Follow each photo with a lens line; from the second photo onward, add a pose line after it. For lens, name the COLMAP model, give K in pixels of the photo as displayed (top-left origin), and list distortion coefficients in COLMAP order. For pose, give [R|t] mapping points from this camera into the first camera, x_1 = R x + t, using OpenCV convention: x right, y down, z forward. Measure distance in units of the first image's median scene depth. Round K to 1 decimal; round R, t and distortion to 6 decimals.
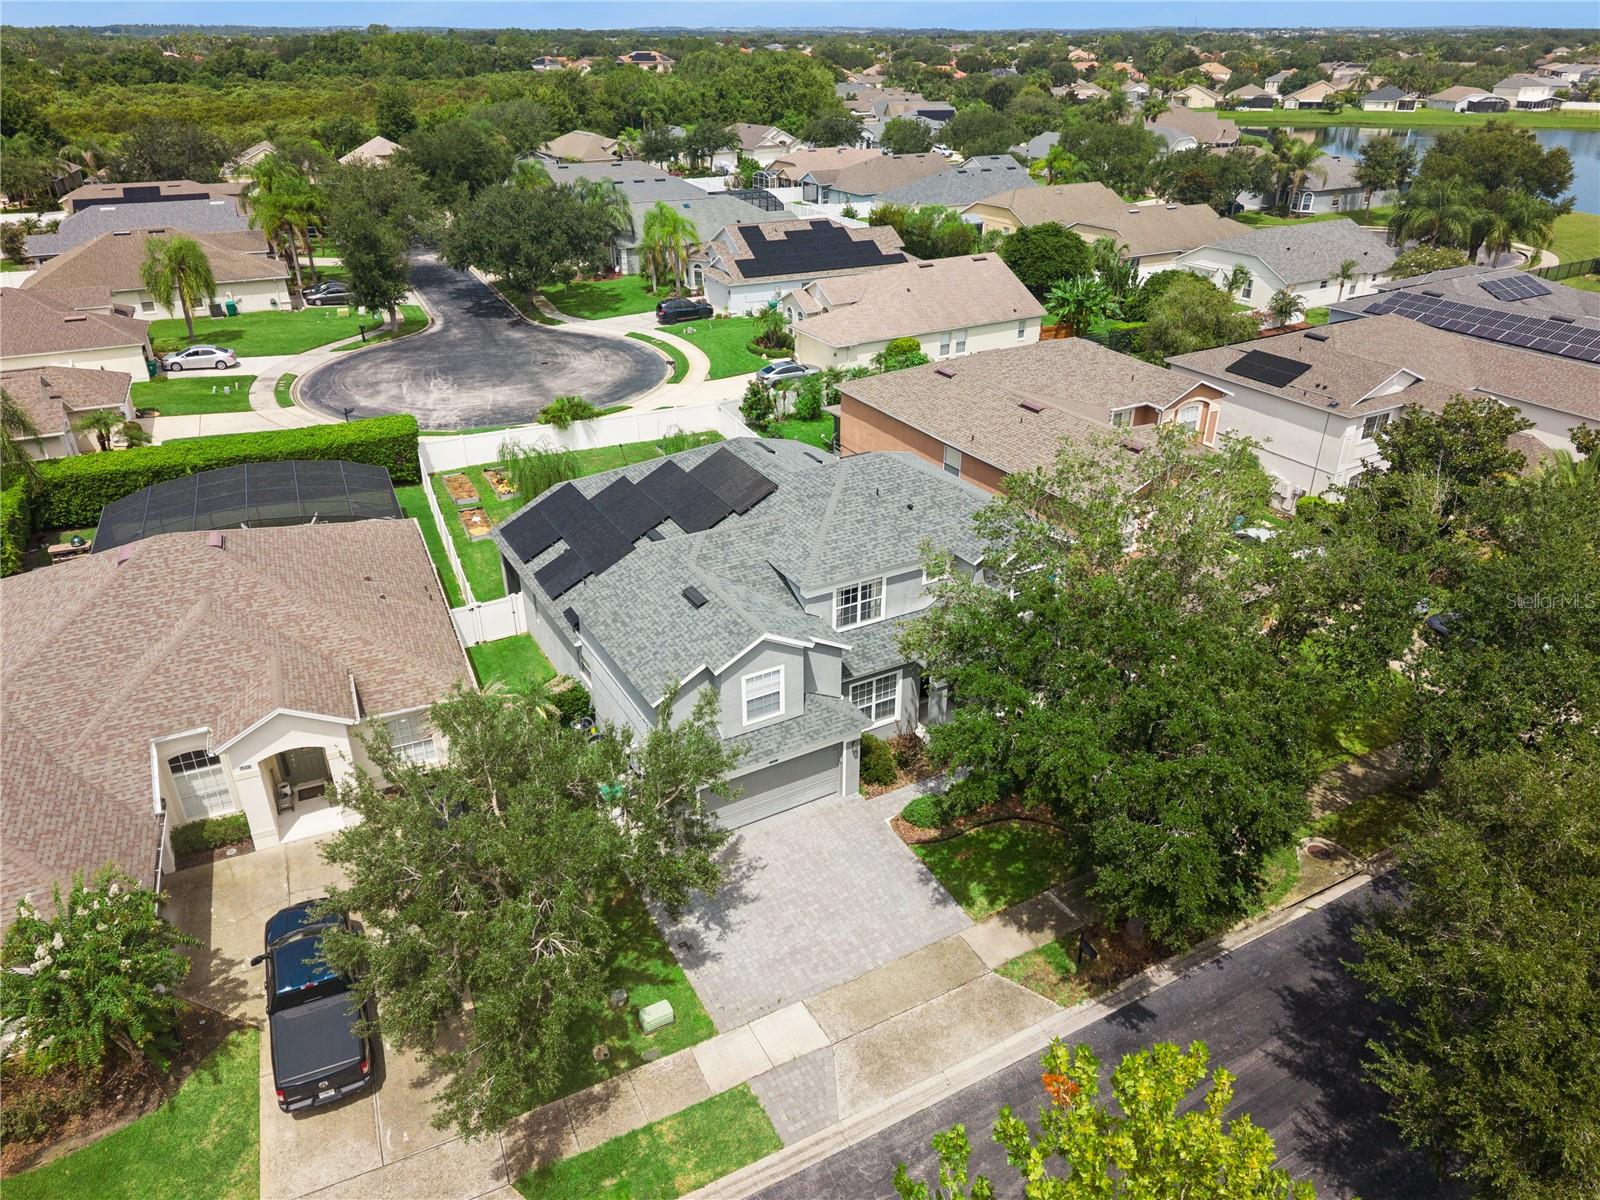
lens RADIAL K [[1088.4, 0, 800.0], [0, 1088.4, 600.0], [0, 0, 1]] dist [0.050308, -0.004026]
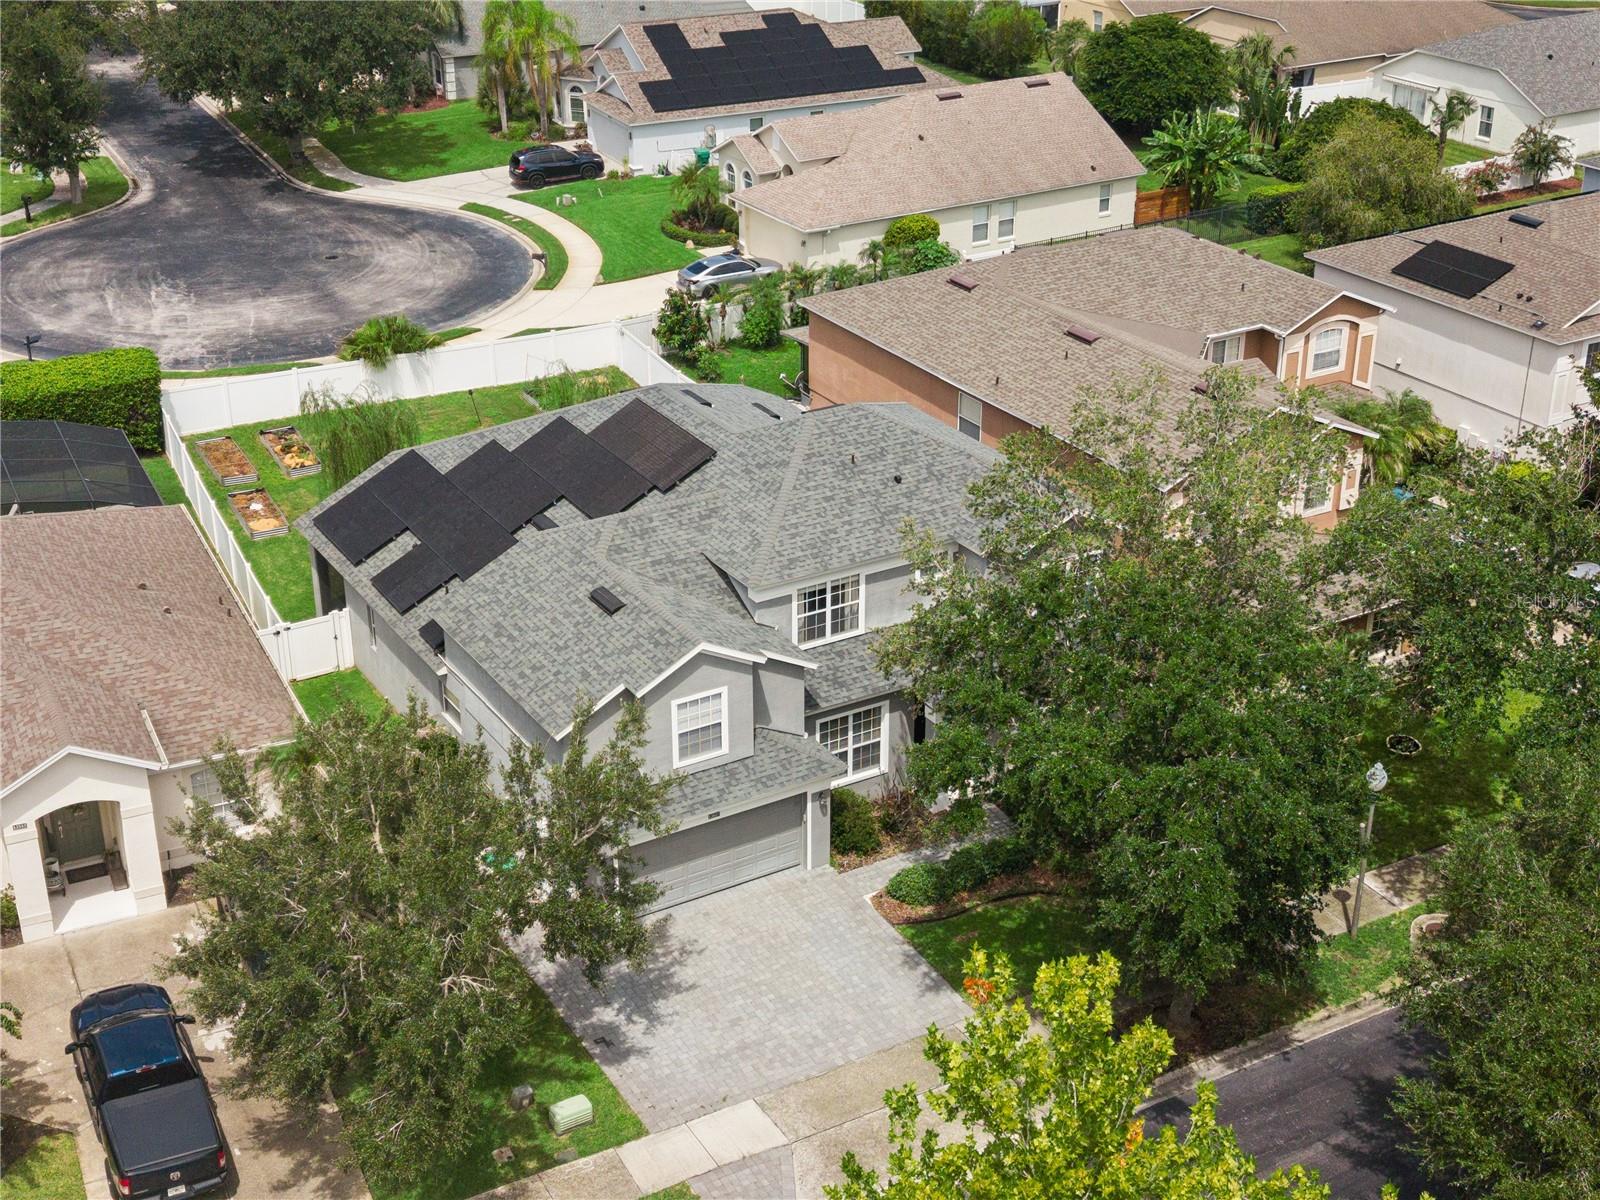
lens RADIAL K [[2119.6, 0, 800.0], [0, 2119.6, 600.0], [0, 0, 1]] dist [0.111673, 0.012334]
pose [[0.999738, -0.010288, 0.020463, 0.004528], [0.011011, 0.999308, -0.035535, 0.035342], [-0.020083, 0.035751, 0.999159, -0.325050]]
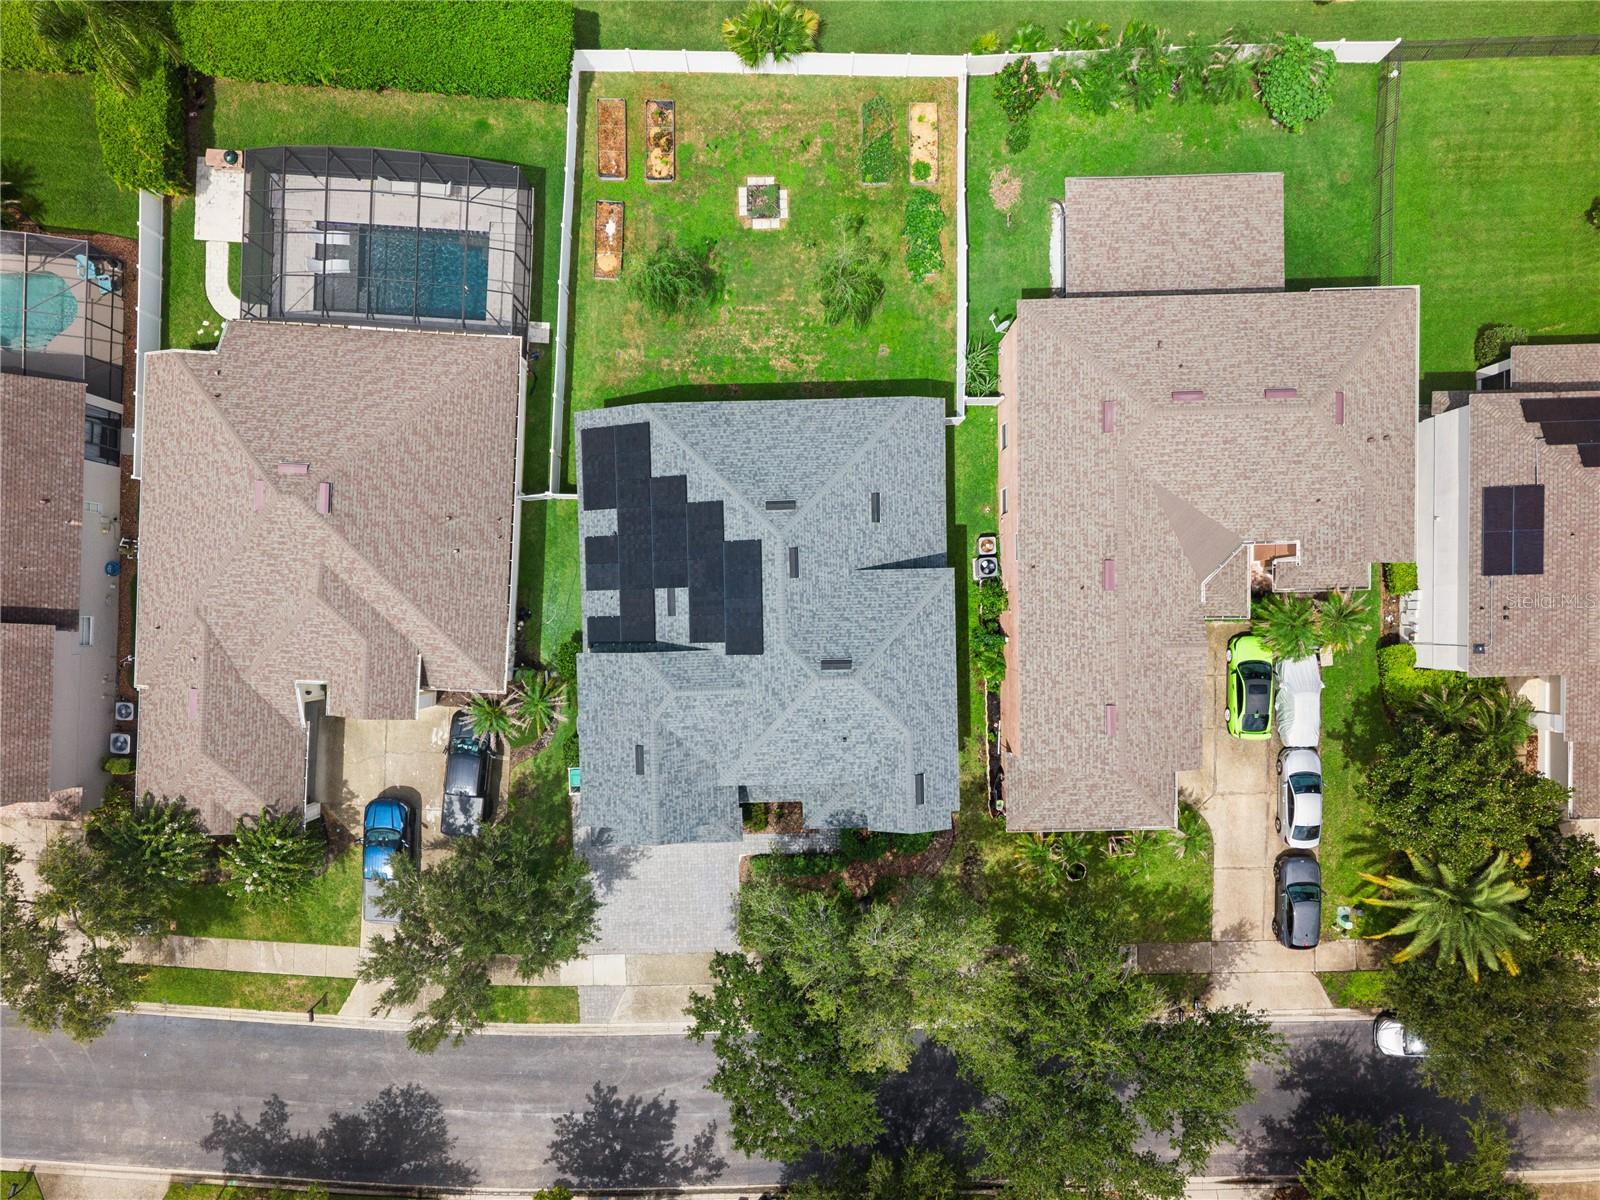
lens RADIAL K [[1105.8, 0, 800.0], [0, 1105.8, 600.0], [0, 0, 1]] dist [0.035845, -0.002812]
pose [[0.884604, 0.464985, 0.035550, -0.048027], [-0.226458, 0.361678, 0.904382, -0.945687], [0.407667, -0.808070, 0.425241, 0.465148]]
